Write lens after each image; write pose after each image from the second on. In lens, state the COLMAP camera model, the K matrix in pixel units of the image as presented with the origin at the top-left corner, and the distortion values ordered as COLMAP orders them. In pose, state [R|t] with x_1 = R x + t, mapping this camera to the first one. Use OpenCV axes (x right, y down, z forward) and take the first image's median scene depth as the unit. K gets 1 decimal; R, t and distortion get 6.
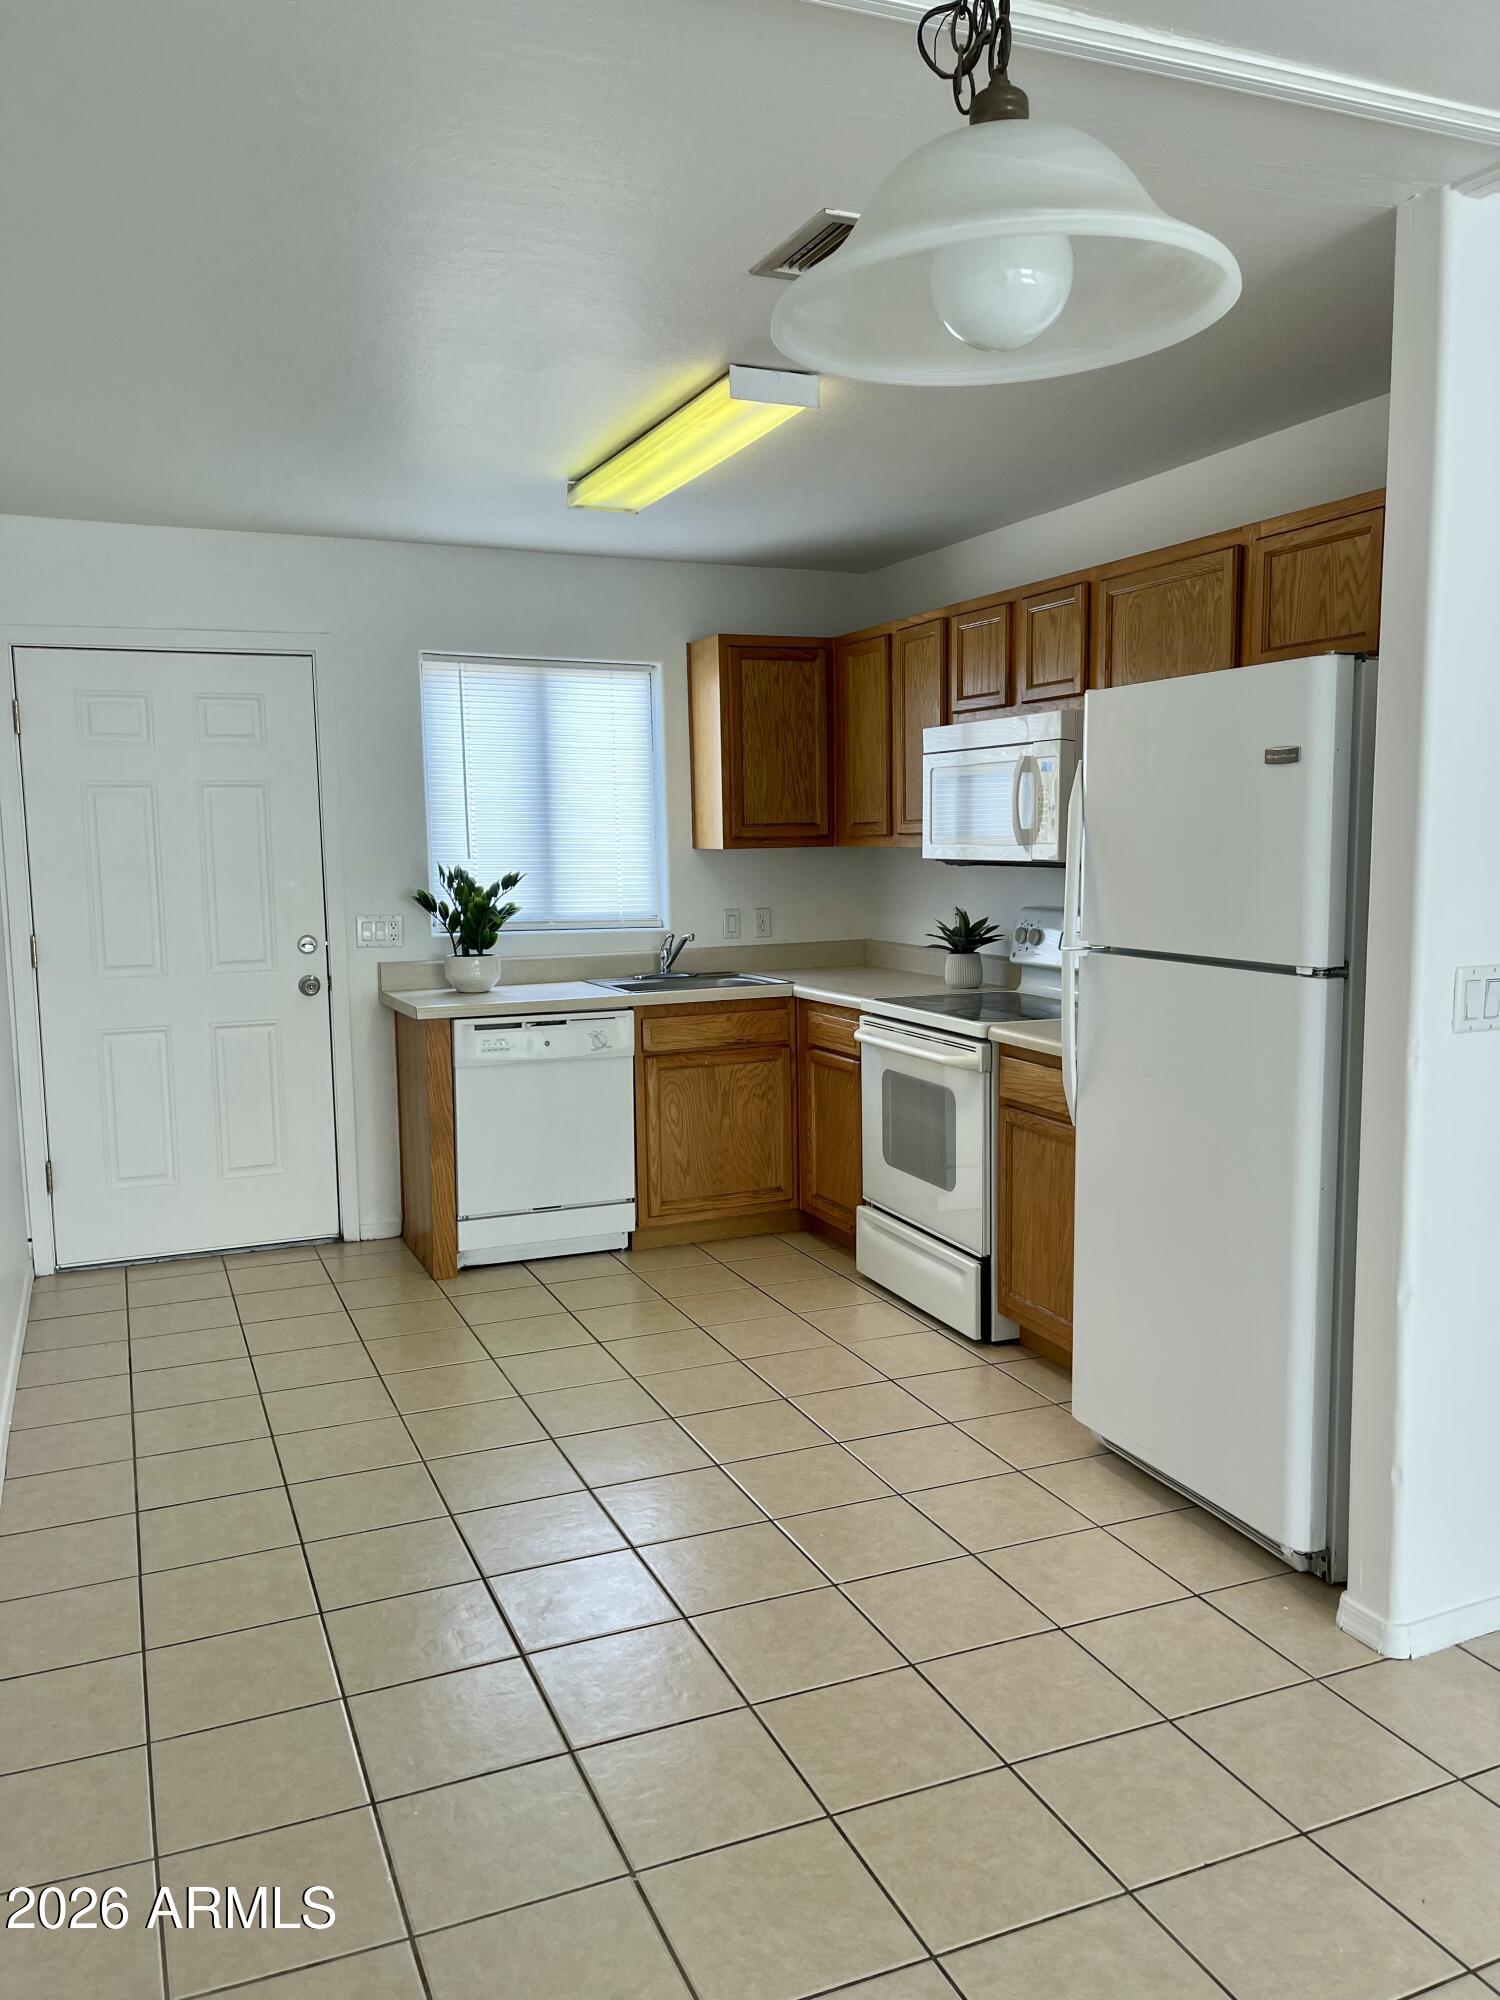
lens RADIAL K [[1517.6, 0, 750.0], [0, 1517.6, 1000.0], [0, 0, 1]] dist [0.068940, -0.001082]
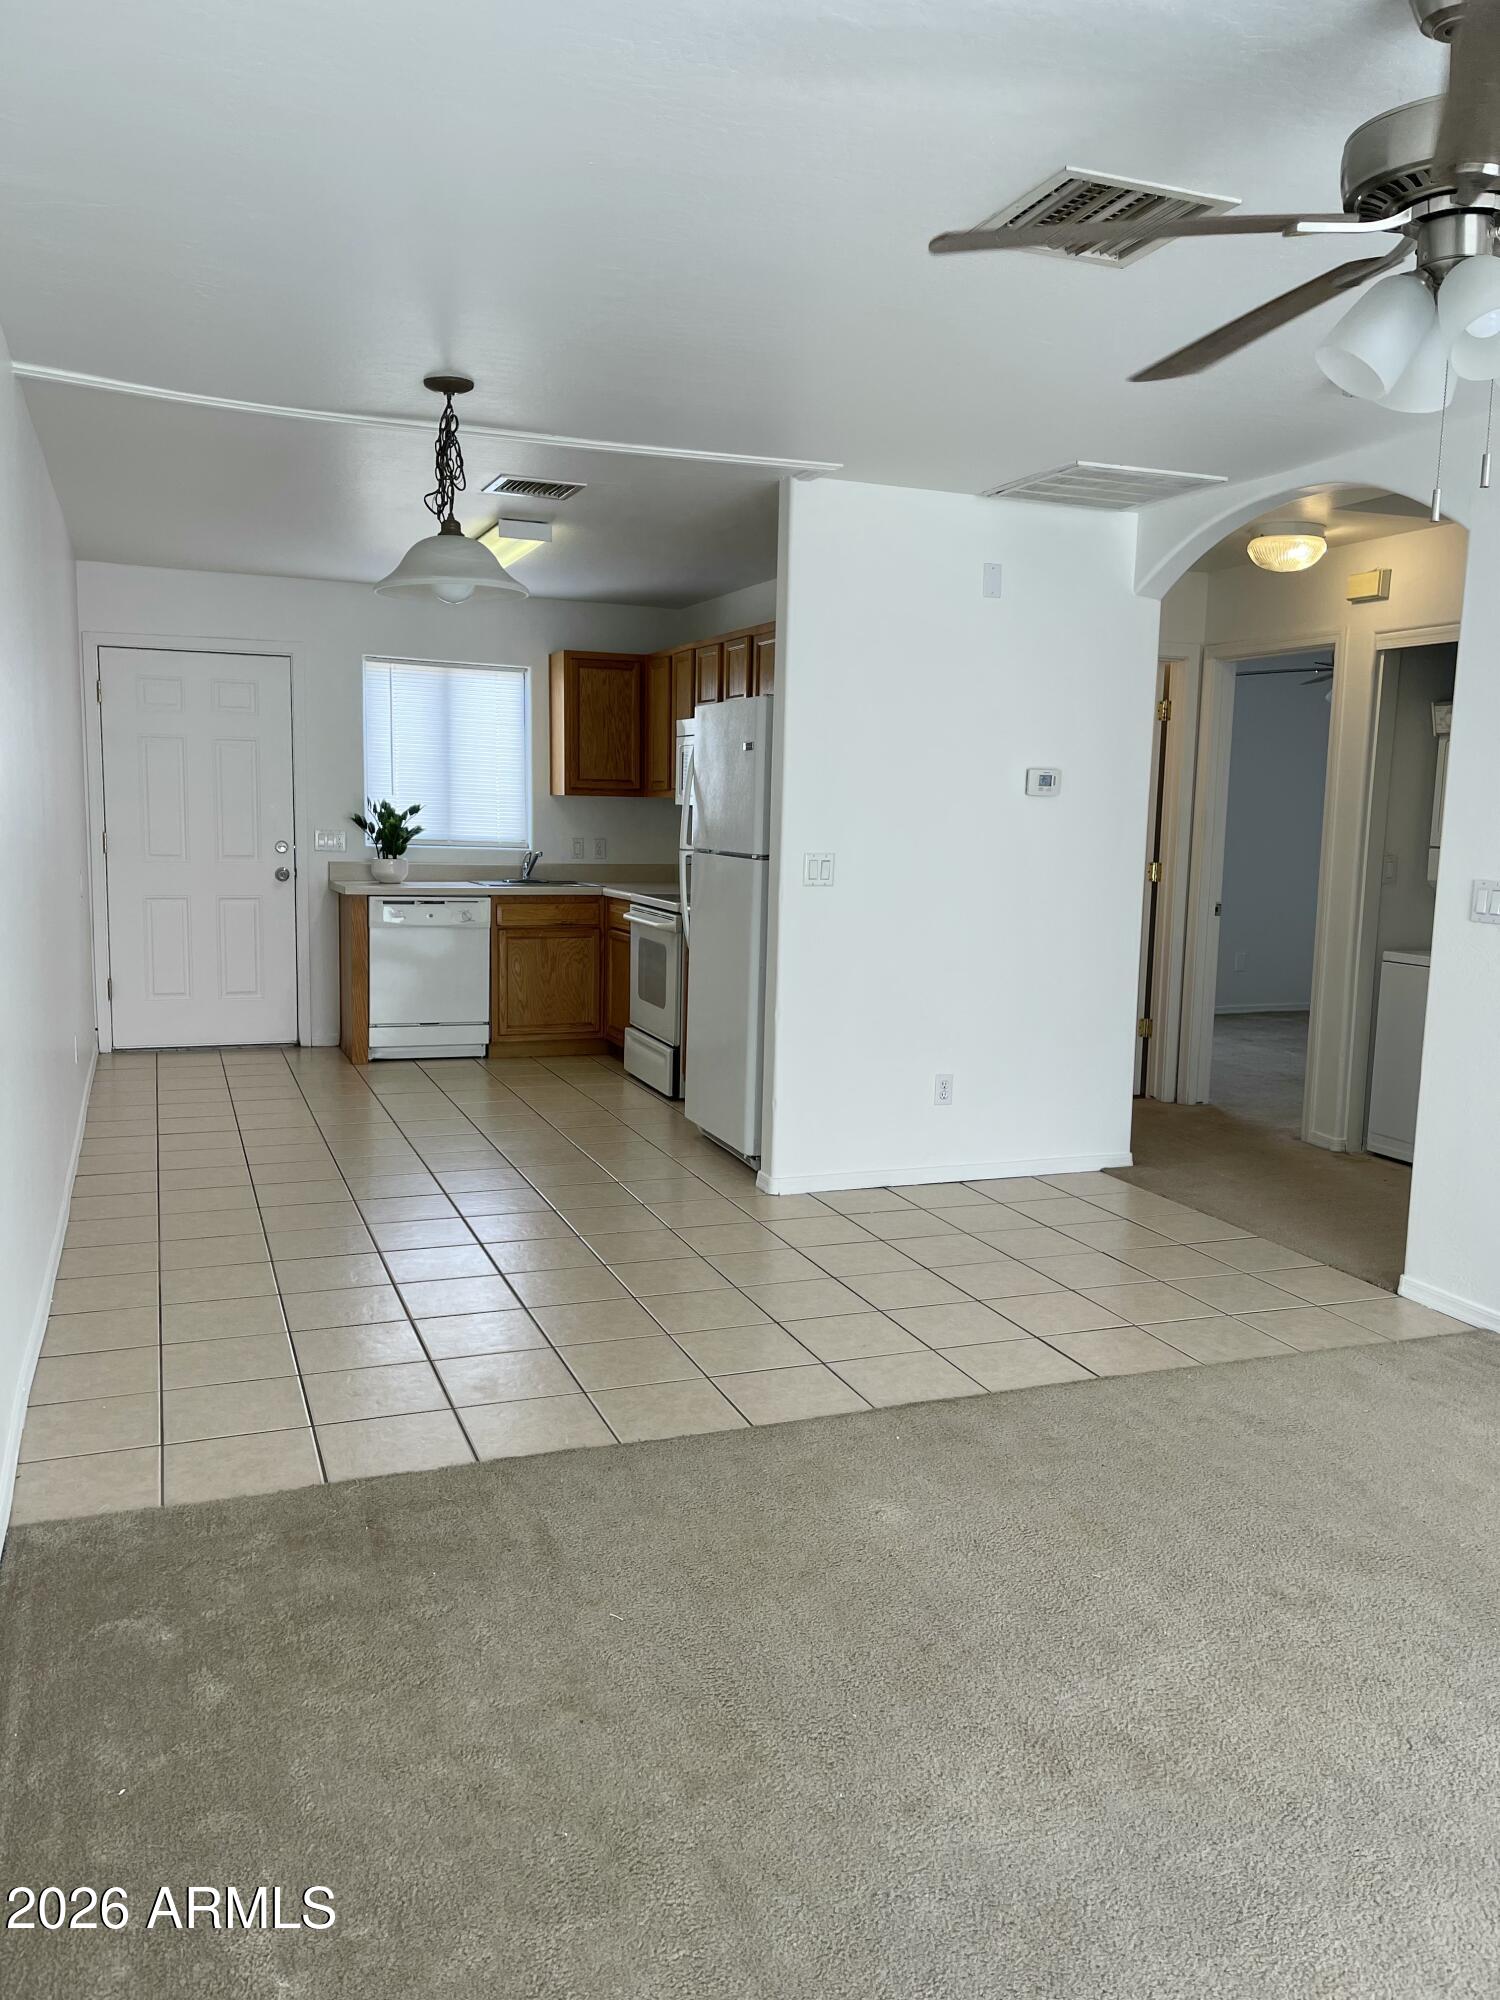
lens RADIAL K [[1517.6, 0, 750.0], [0, 1517.6, 1000.0], [0, 0, 1]] dist [0.068940, -0.001082]
pose [[0.998848, 0.040249, -0.026110, 0.222628], [-0.039782, 0.999044, 0.018149, 0.069848], [0.026816, -0.017089, 0.999494, -0.511600]]
